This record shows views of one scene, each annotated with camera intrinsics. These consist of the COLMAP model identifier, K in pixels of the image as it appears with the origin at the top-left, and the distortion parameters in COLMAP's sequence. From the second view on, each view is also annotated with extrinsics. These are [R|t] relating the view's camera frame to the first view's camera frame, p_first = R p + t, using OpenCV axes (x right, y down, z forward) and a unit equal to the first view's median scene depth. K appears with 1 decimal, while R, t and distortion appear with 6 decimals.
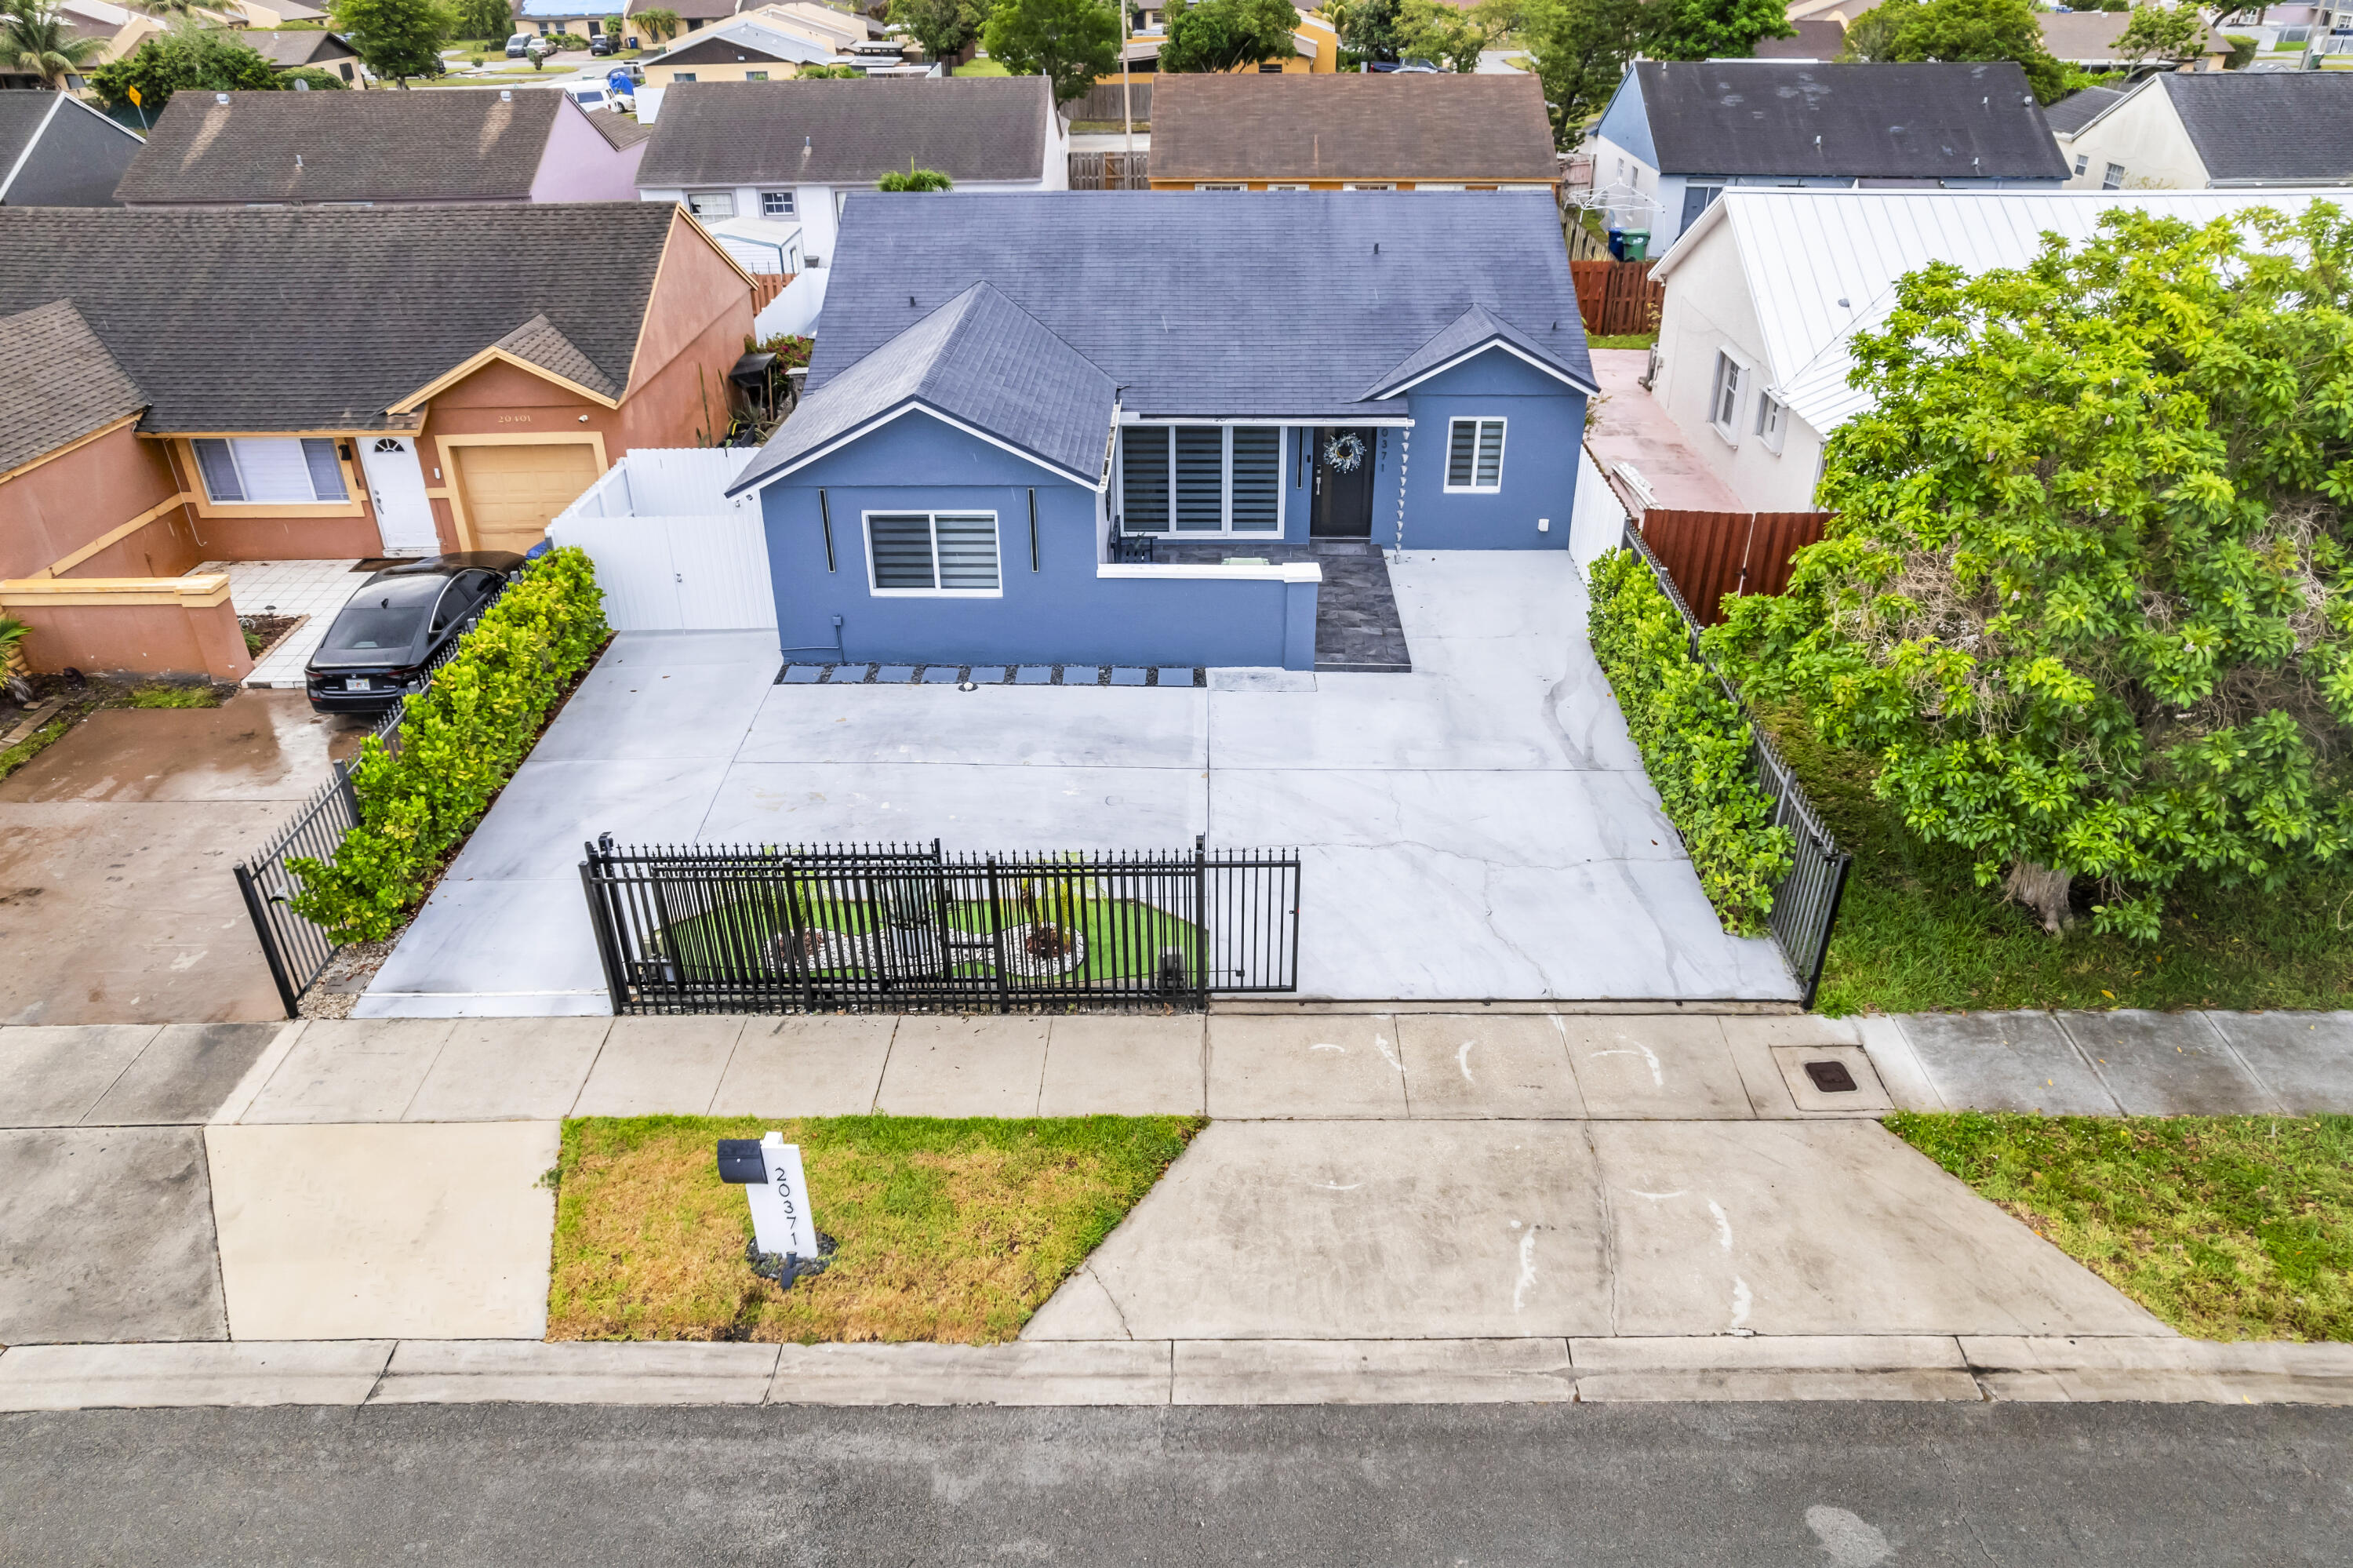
lens RADIAL K [[1508.4, 0, 1172.0], [0, 1508.4, 774.5], [0, 0, 1]] dist [-0.032387, 0.008403]
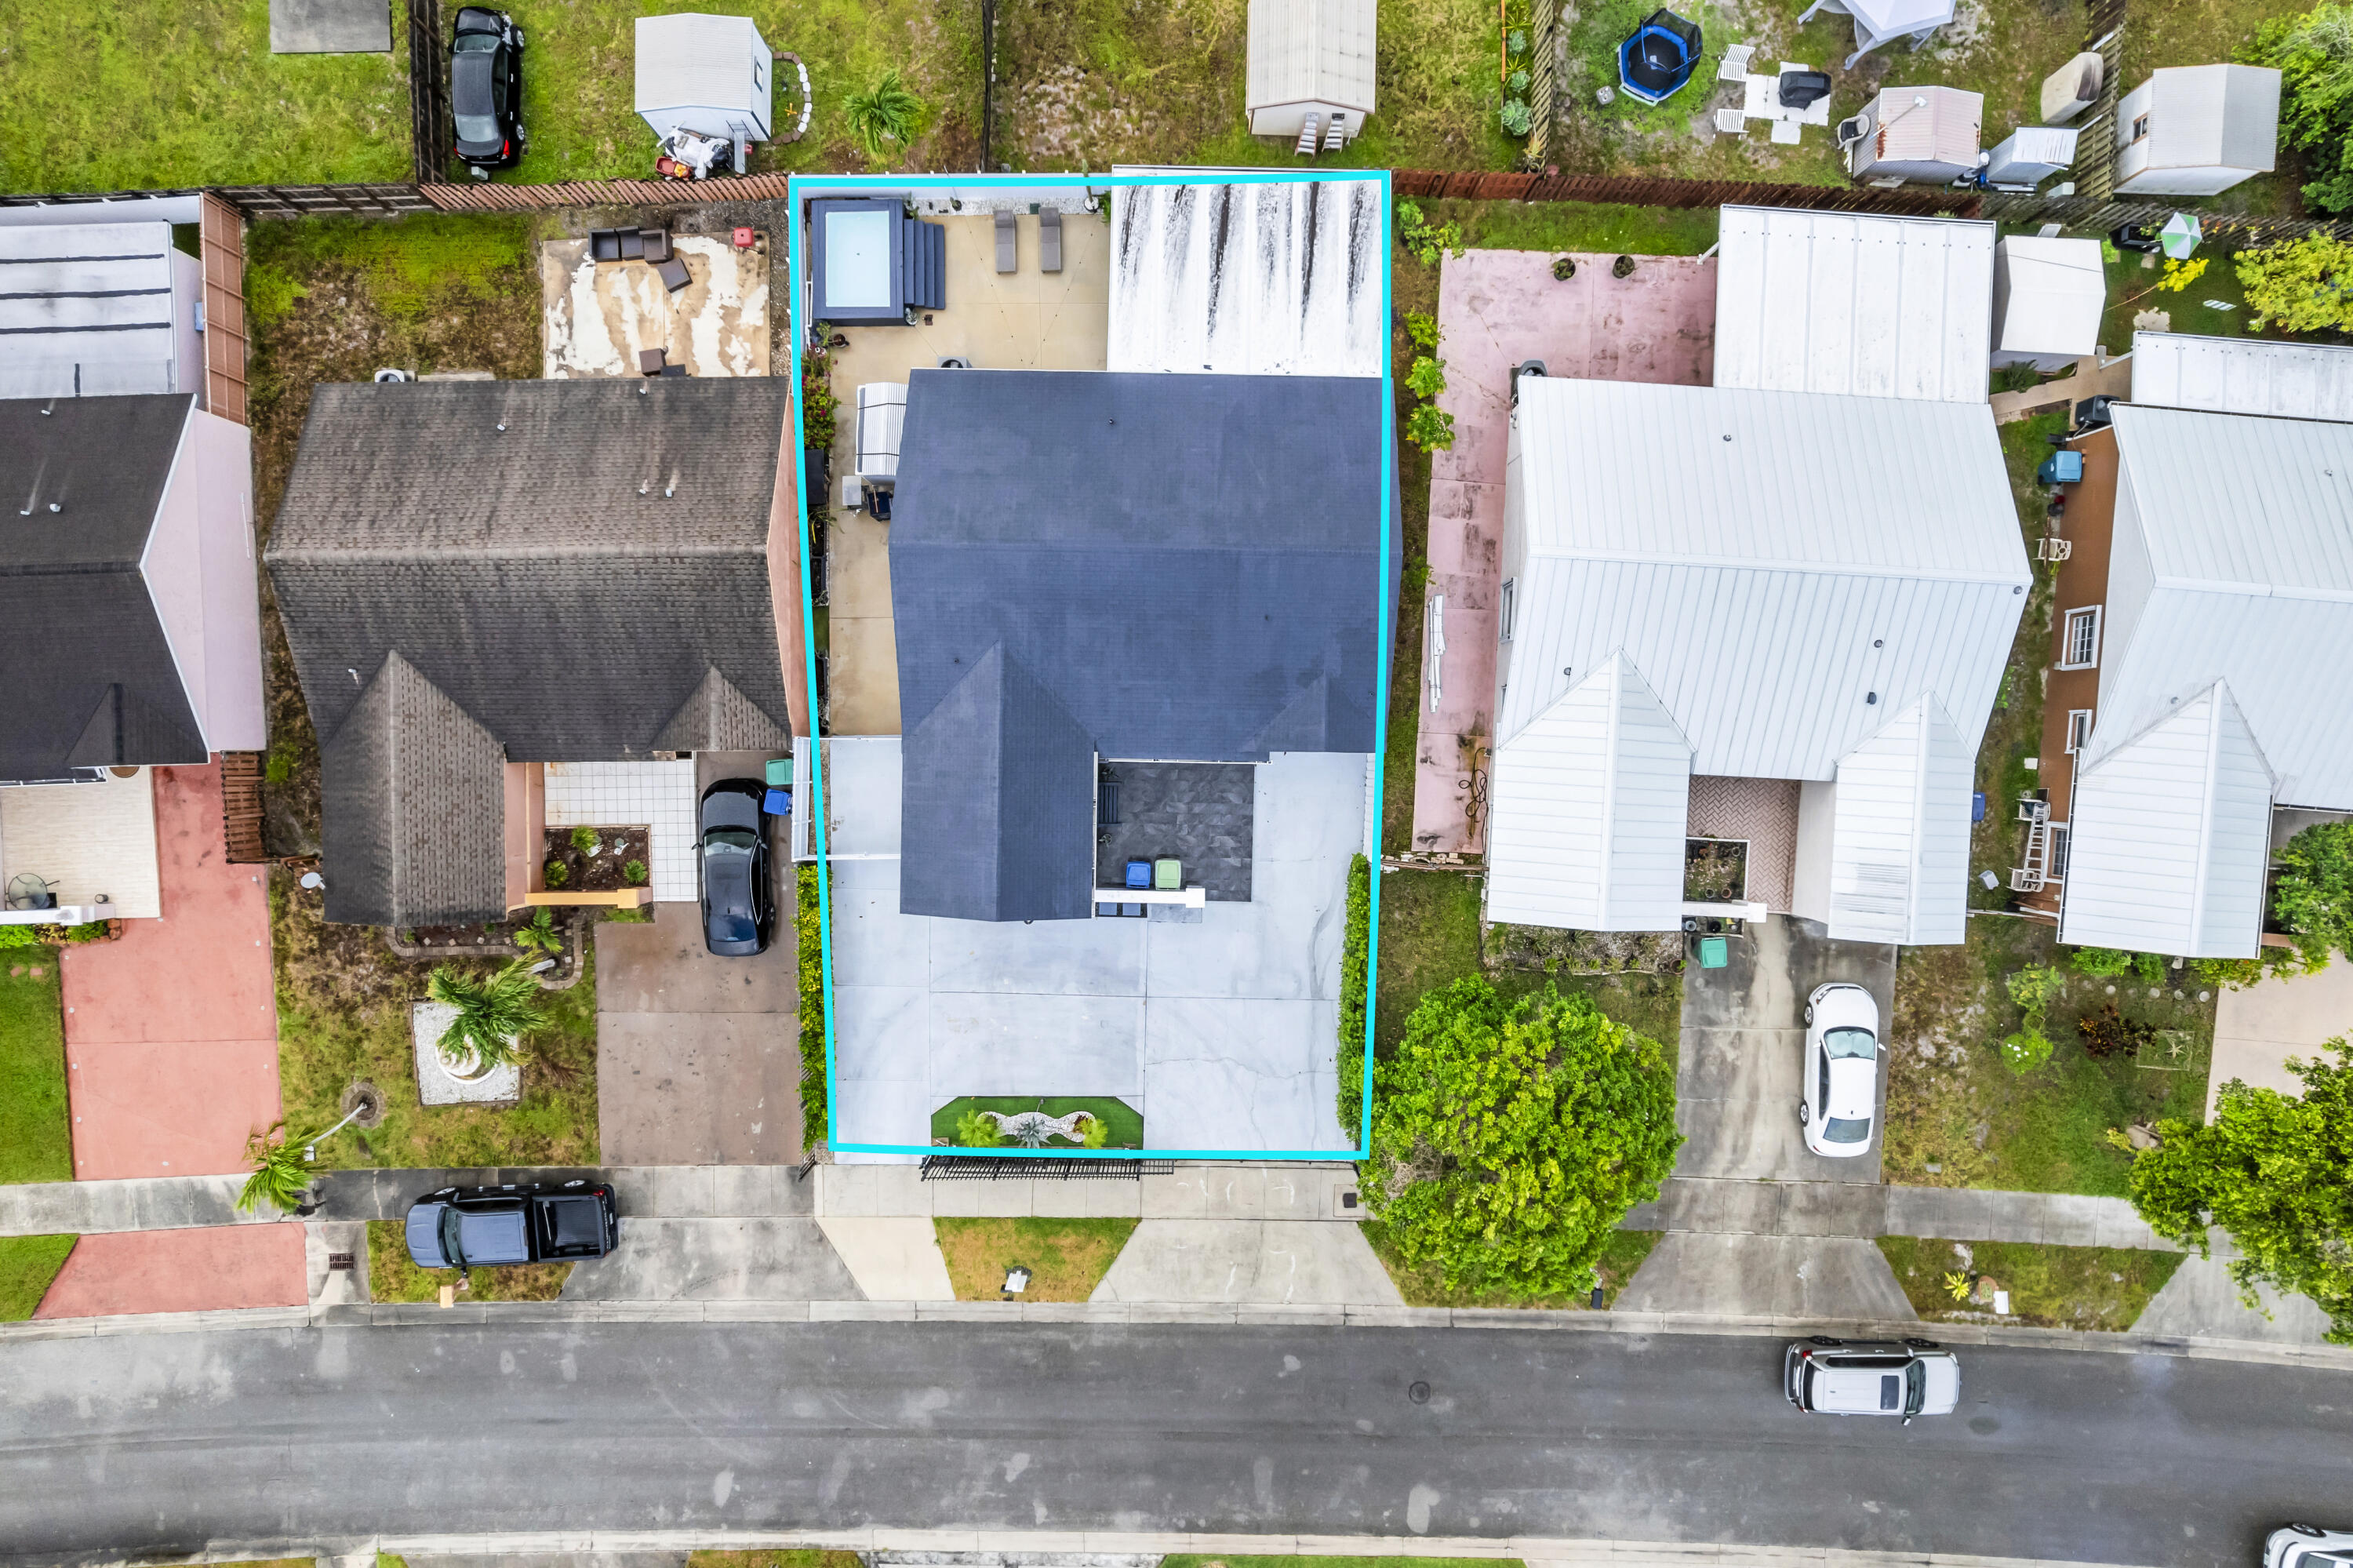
lens RADIAL K [[1508.4, 0, 1174.3], [0, 1508.4, 785.6], [0, 0, 1]] dist [-0.032387, 0.008403]
pose [[0.999978, 0.001726, 0.006440, 0.069154], [-0.006472, 0.483629, 0.875249, -2.872559], [-0.001604, -0.875271, 0.483629, 0.278322]]
